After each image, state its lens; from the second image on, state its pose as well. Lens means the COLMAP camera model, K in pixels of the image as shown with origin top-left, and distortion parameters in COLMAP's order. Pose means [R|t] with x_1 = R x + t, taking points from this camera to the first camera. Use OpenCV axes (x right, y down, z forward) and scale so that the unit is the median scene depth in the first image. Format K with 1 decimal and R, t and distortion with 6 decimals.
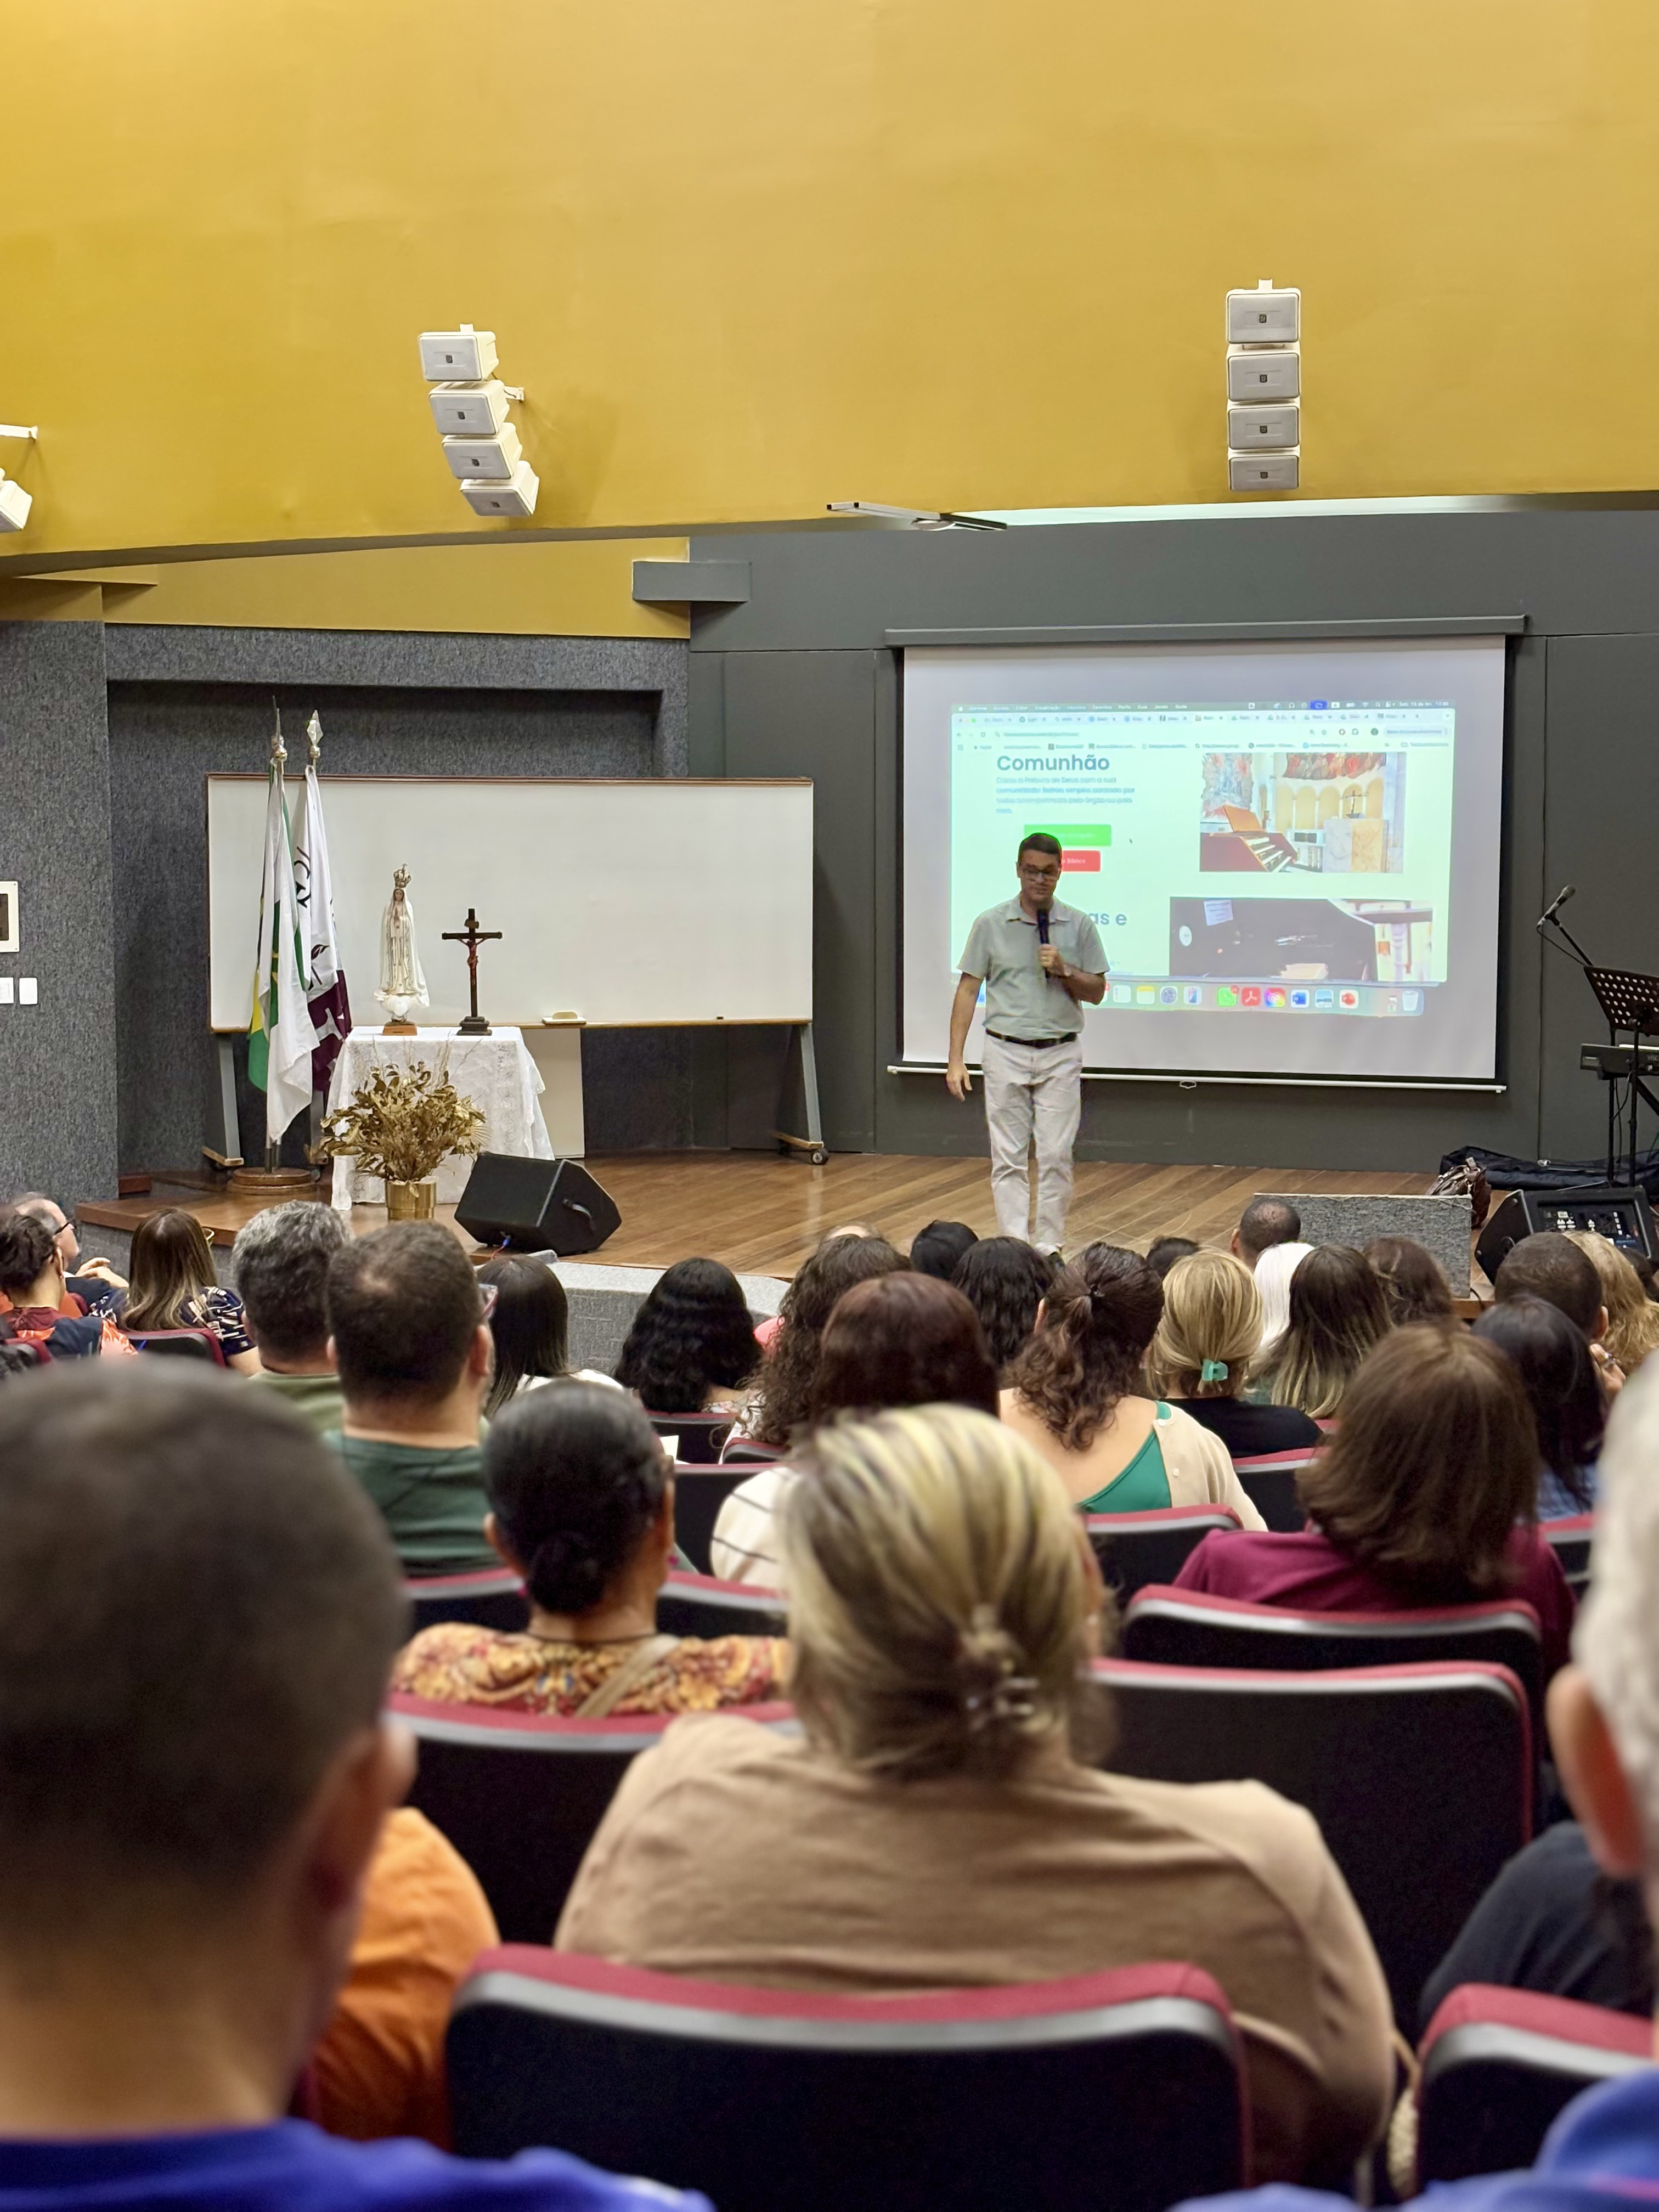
lens RADIAL K [[3383.9, 0, 829.5], [0, 3383.9, 1106.0], [0, 0, 1]] dist [0.298513, -1.141035]
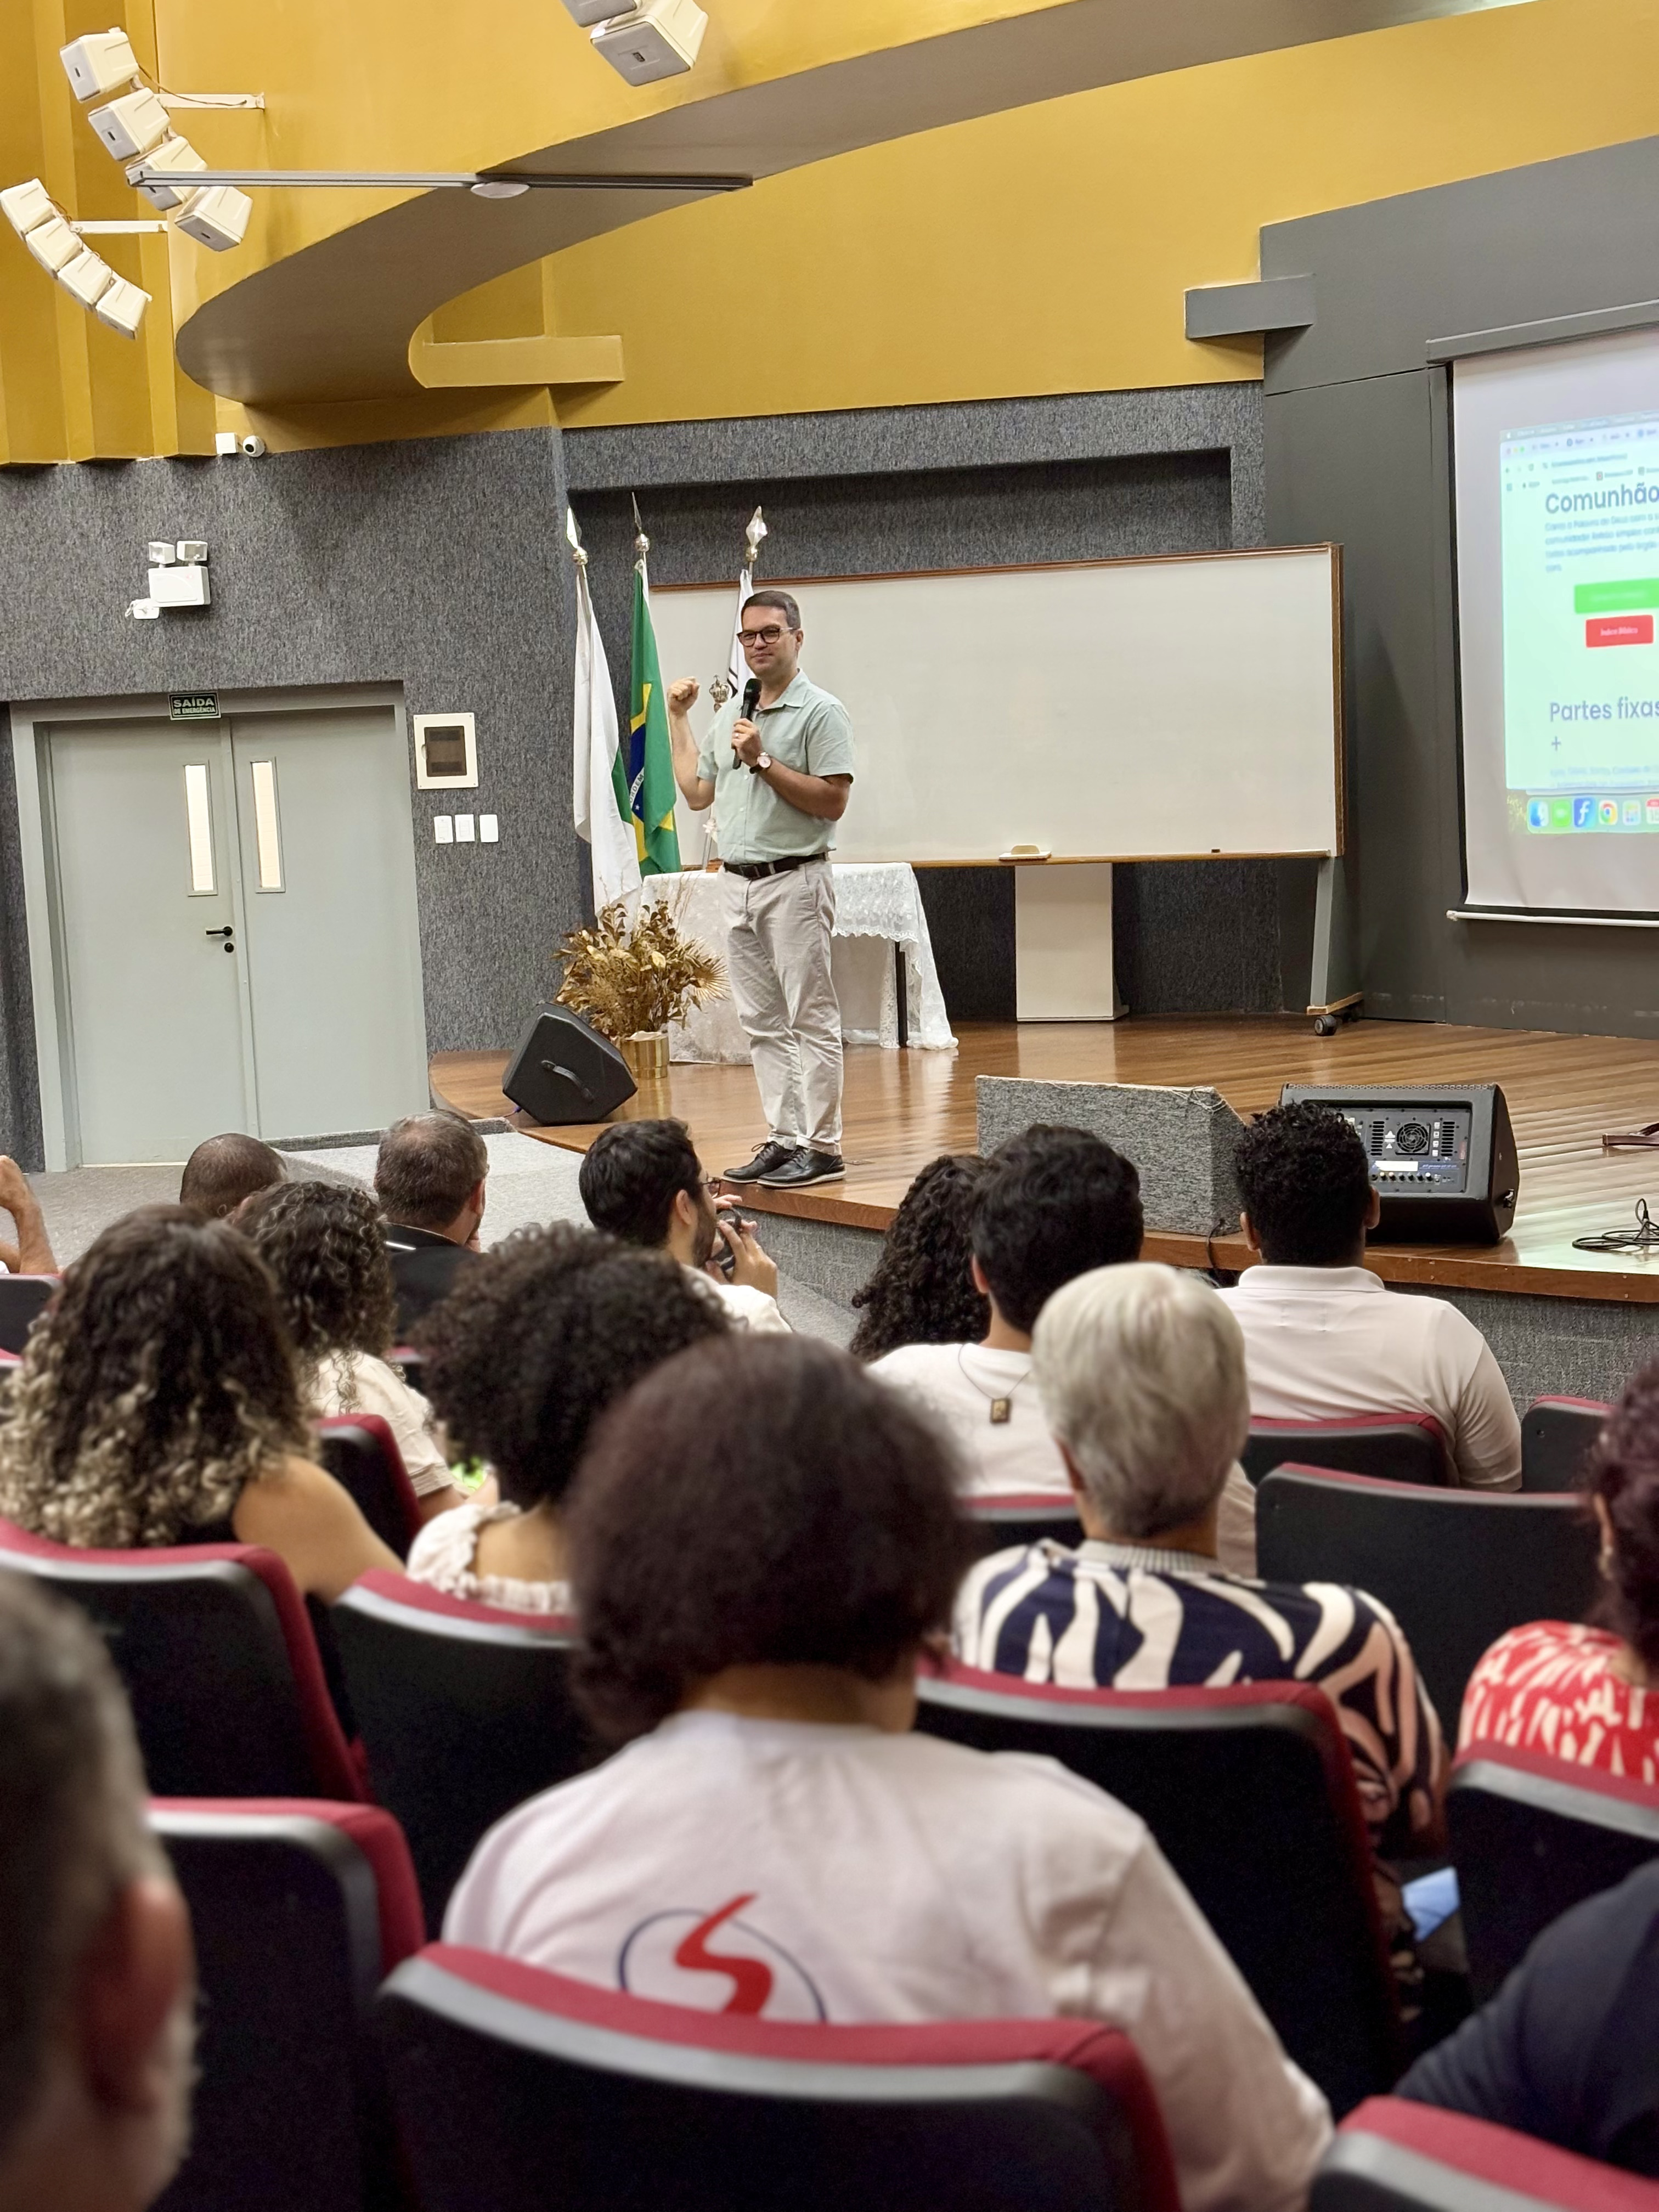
lens RADIAL K [[3383.9, 0, 829.5], [0, 3383.9, 1106.0], [0, 0, 1]] dist [0.298513, -1.141035]
pose [[0.763533, 0.039955, -0.644531, 0.424243], [-0.015294, 0.998923, 0.043807, 0.000683], [0.645587, -0.023591, 0.763322, 0.318562]]
